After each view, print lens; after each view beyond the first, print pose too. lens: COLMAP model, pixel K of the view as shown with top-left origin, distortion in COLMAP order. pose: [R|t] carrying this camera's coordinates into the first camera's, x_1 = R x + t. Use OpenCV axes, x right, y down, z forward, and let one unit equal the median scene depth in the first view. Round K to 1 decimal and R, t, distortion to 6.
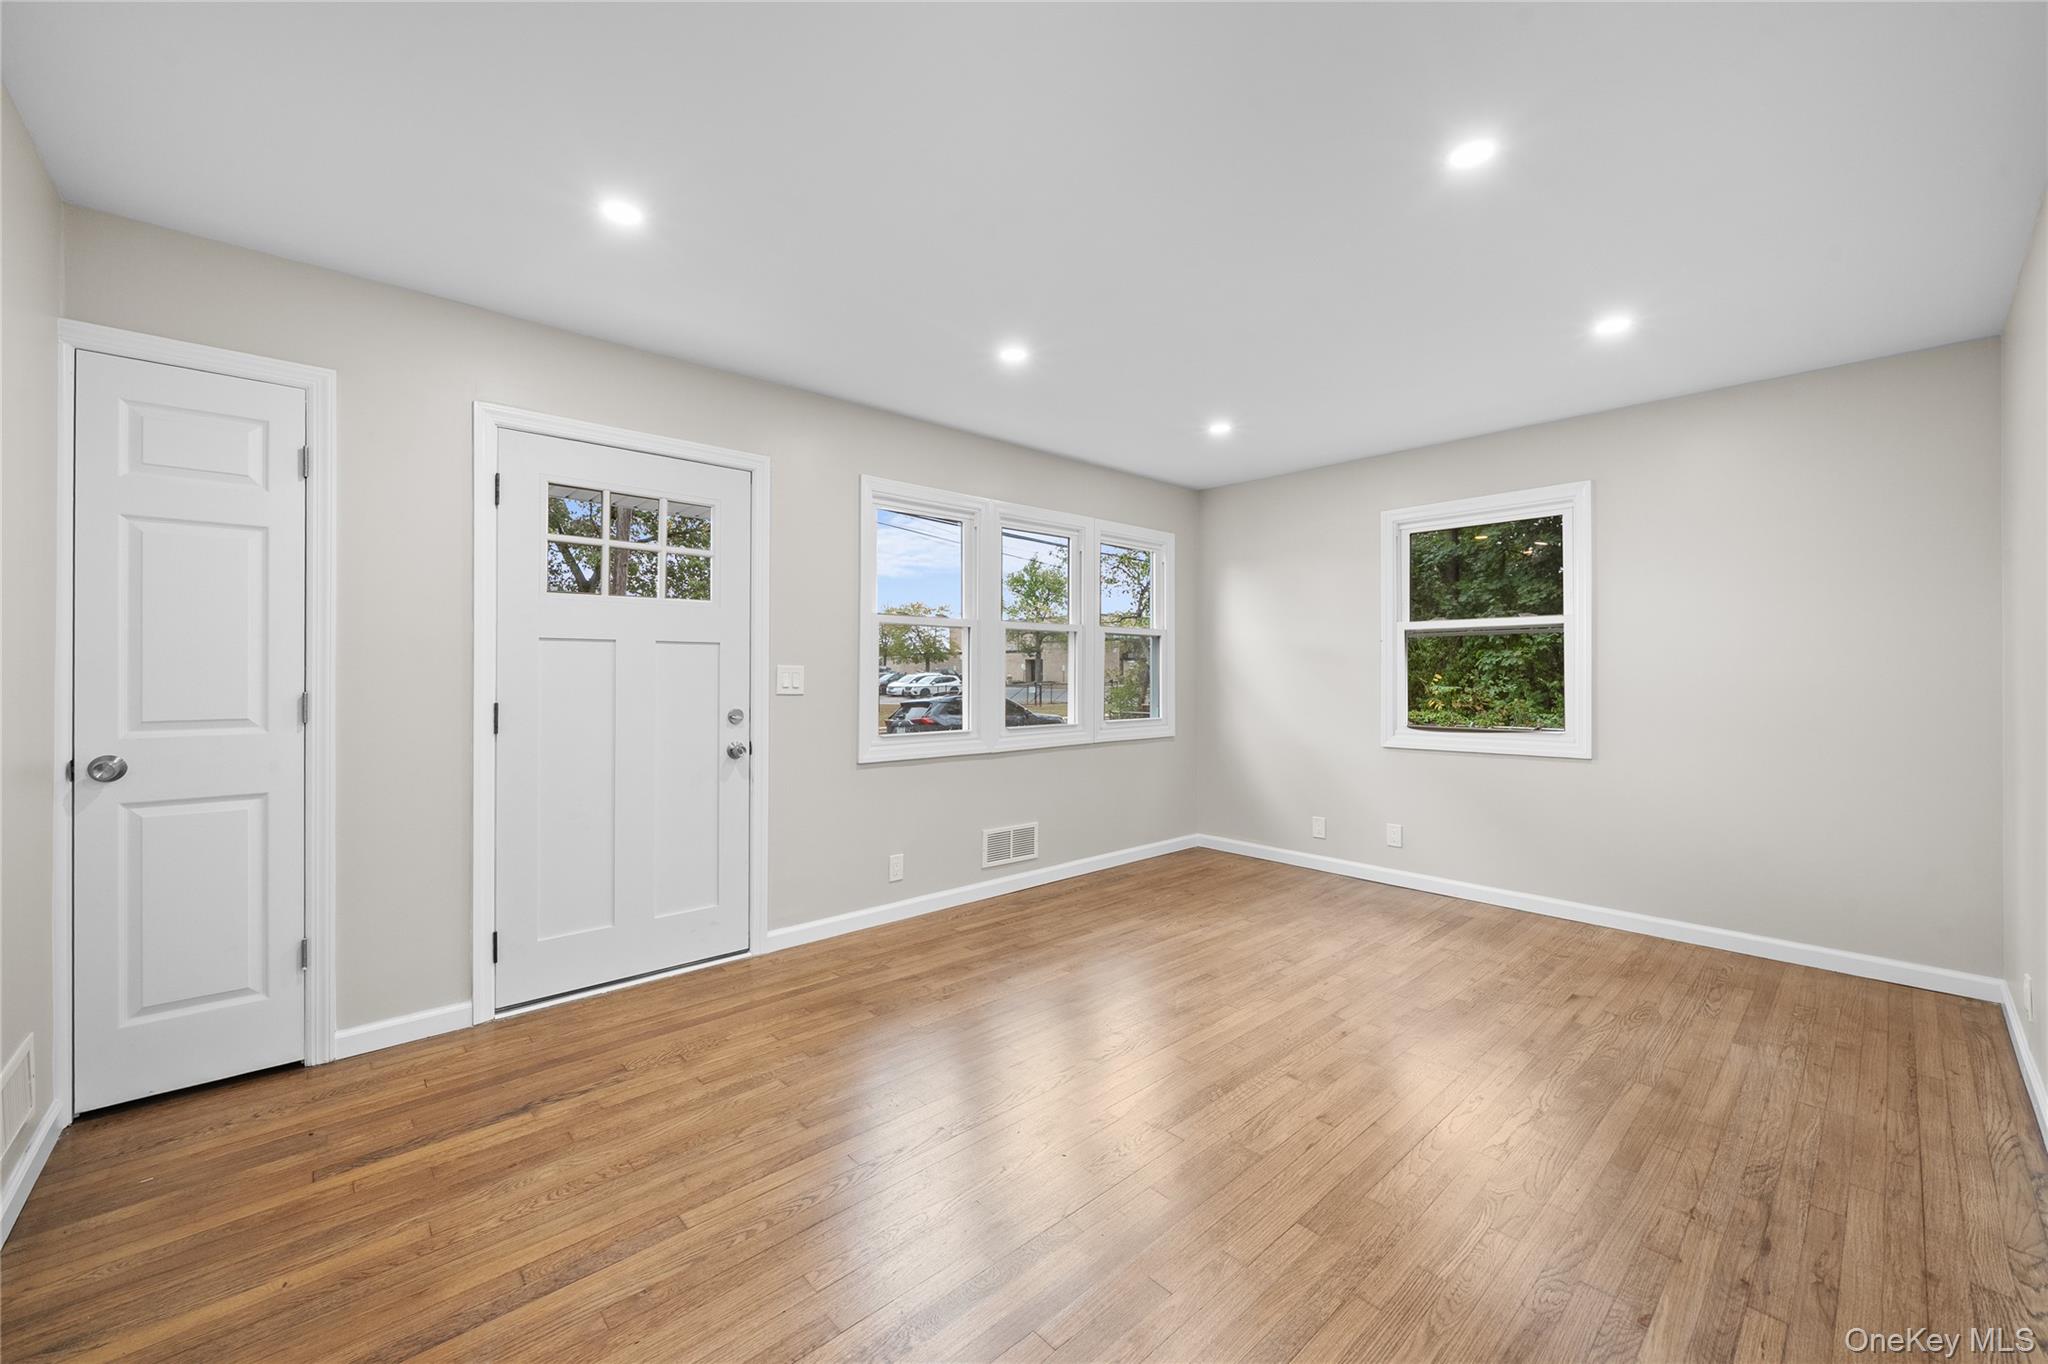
lens RADIAL K [[791.5, 0, 1008.3], [0, 791.5, 676.2], [0, 0, 1]] dist [0.001110, -0.000549]
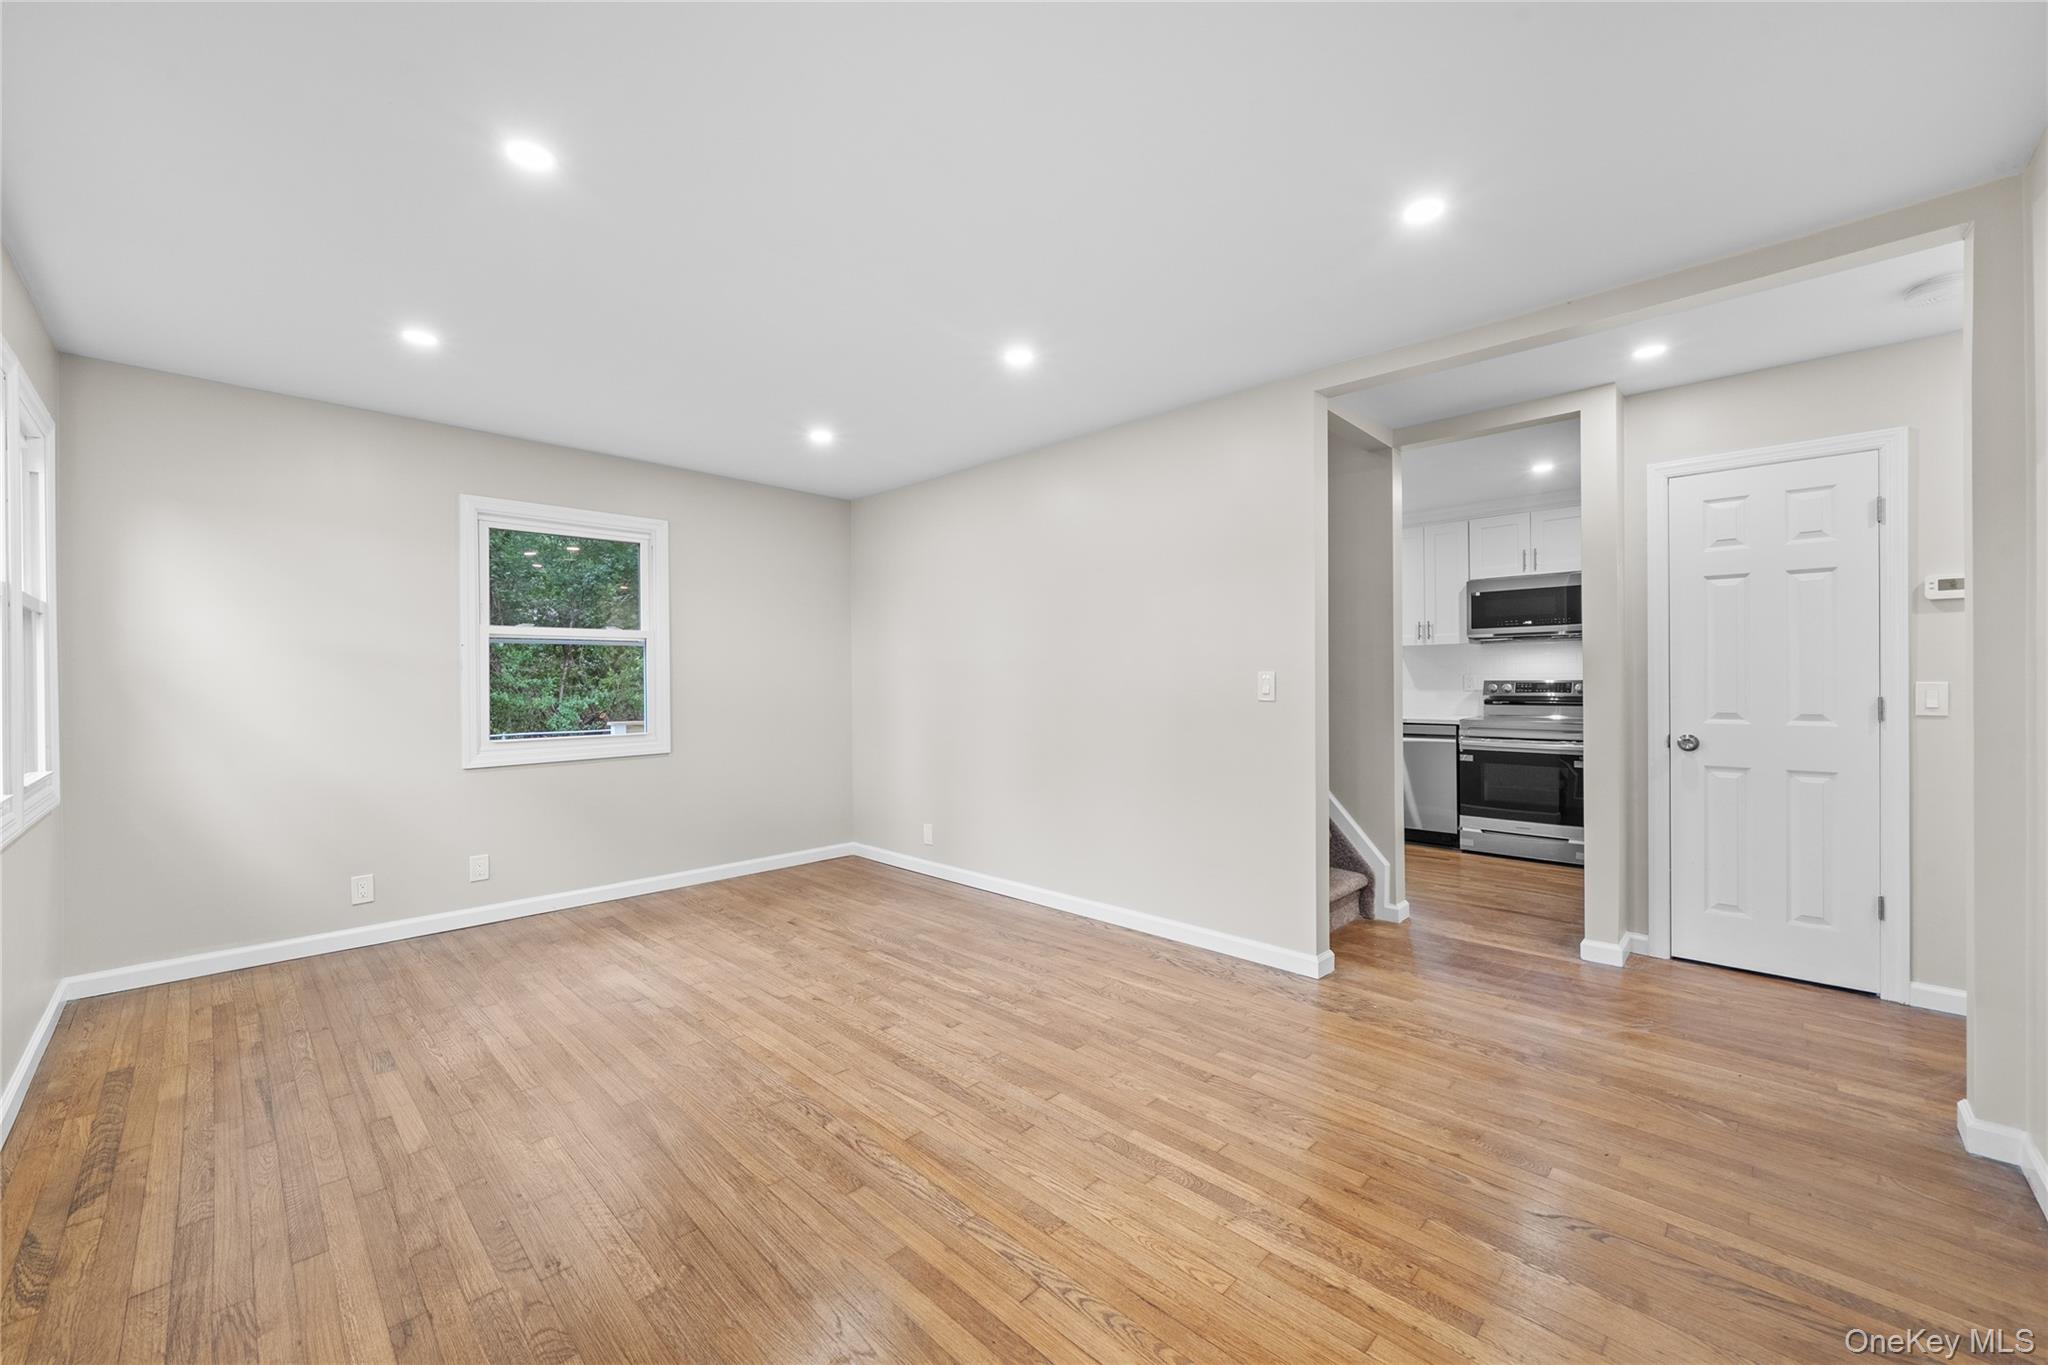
lens RADIAL K [[791.5, 0, 1023.9], [0, 791.5, 680.8], [0, 0, 1]] dist [0.001110, -0.000549]
pose [[-0.055618, -0.005679, 0.998436, -0.503885], [0.011193, 0.999917, 0.006311, -0.006074], [-0.998389, 0.011526, -0.055550, 0.531885]]
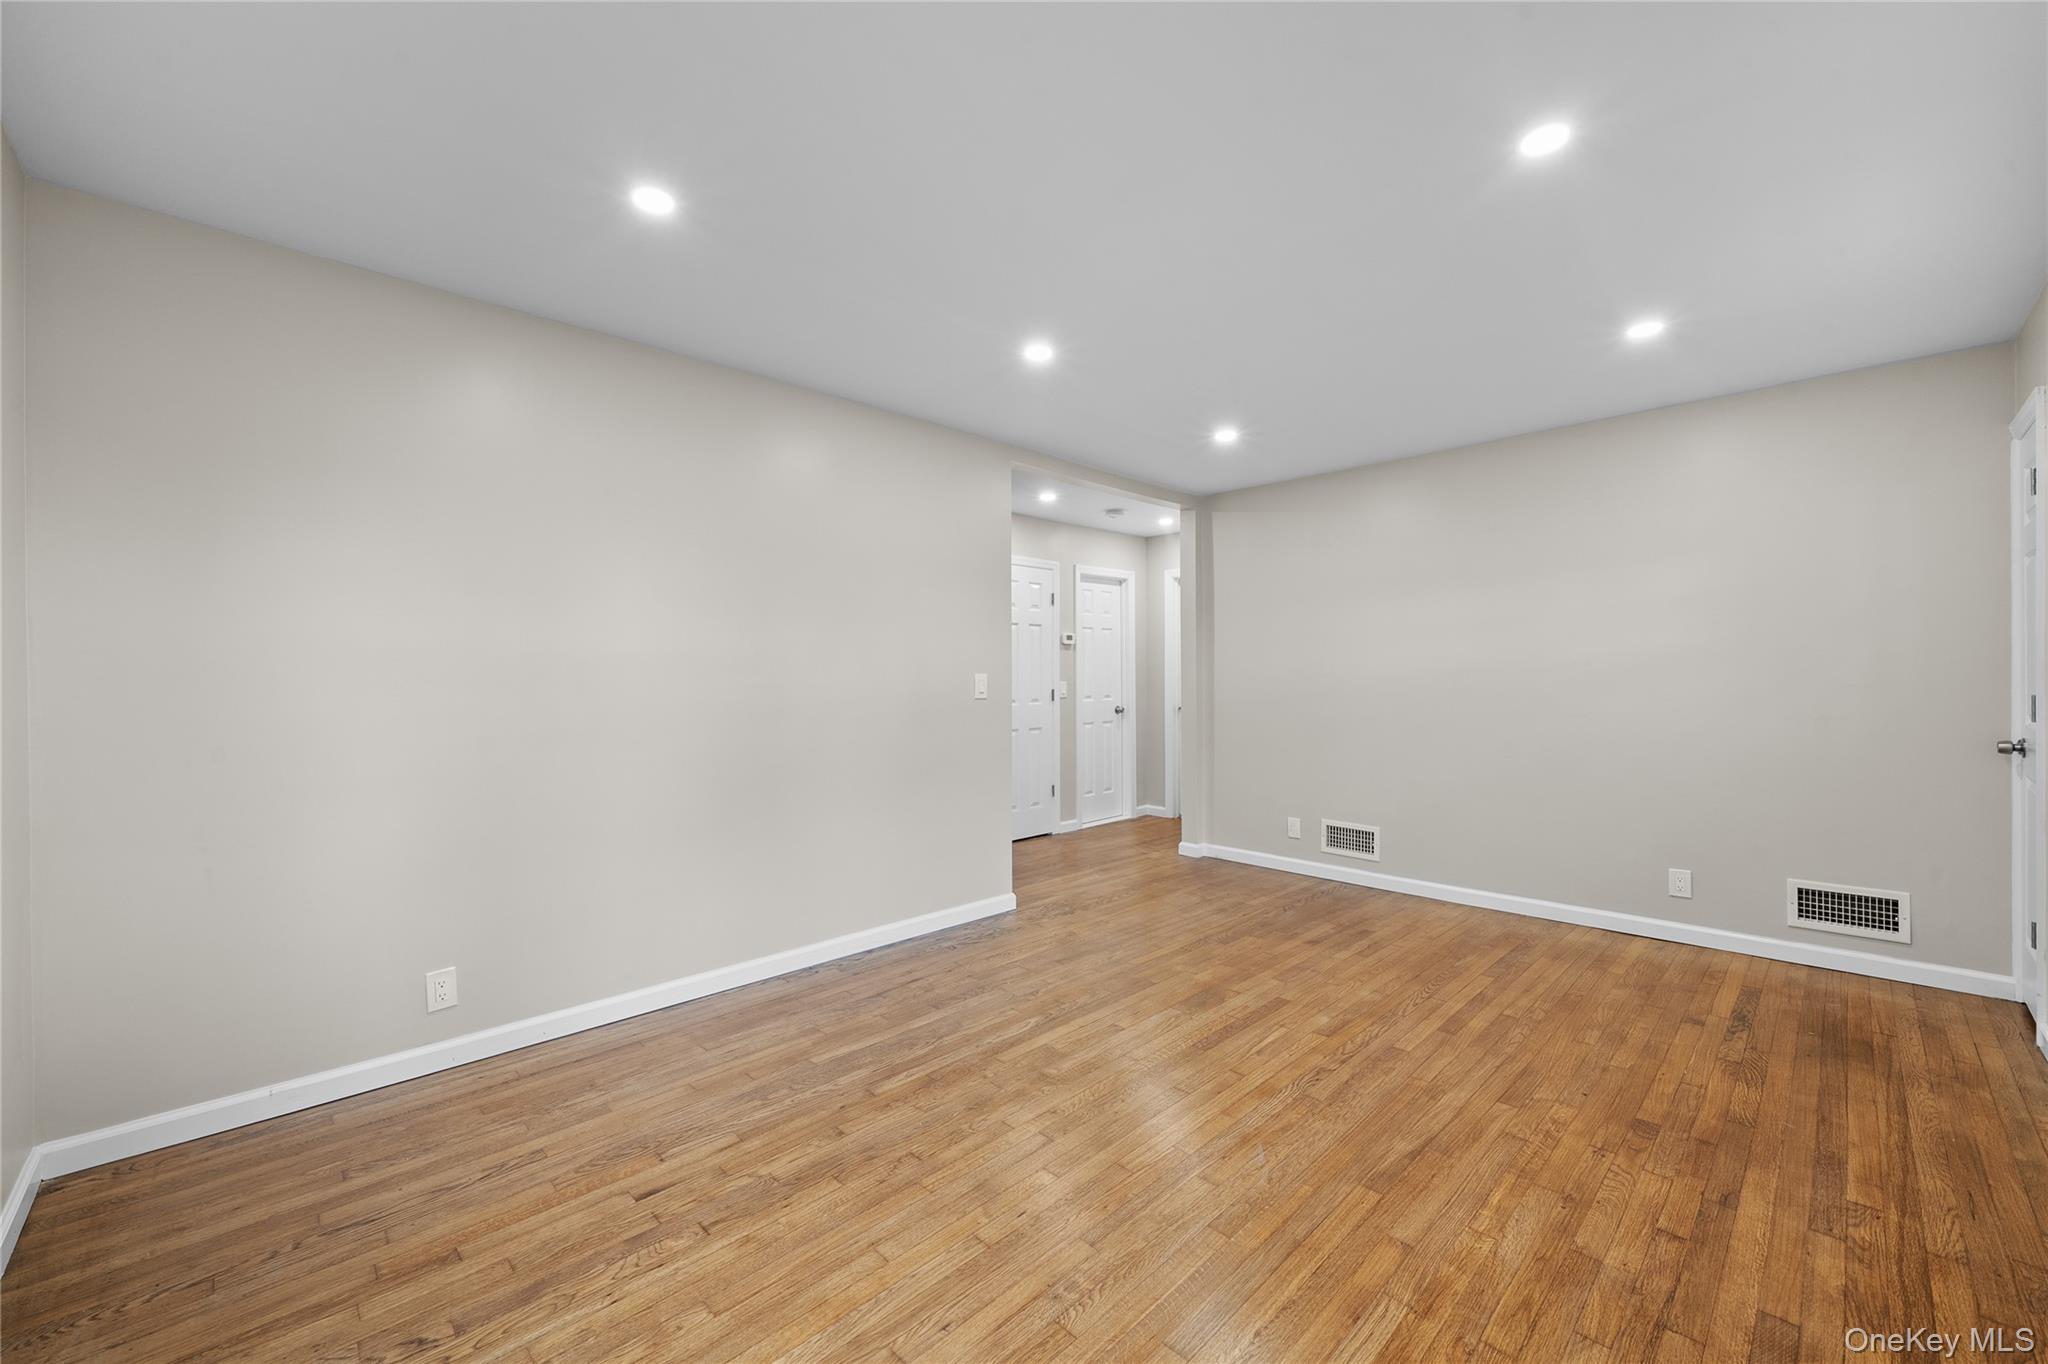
lens RADIAL K [[791.5, 0, 1029.3], [0, 791.5, 678.2], [0, 0, 1]] dist [0.001110, -0.000549]
pose [[-0.999675, -0.000157, -0.025505, 0.332863], [-0.000298, 0.999985, 0.005542, -0.007767], [0.025504, 0.005547, -0.999659, 1.284258]]
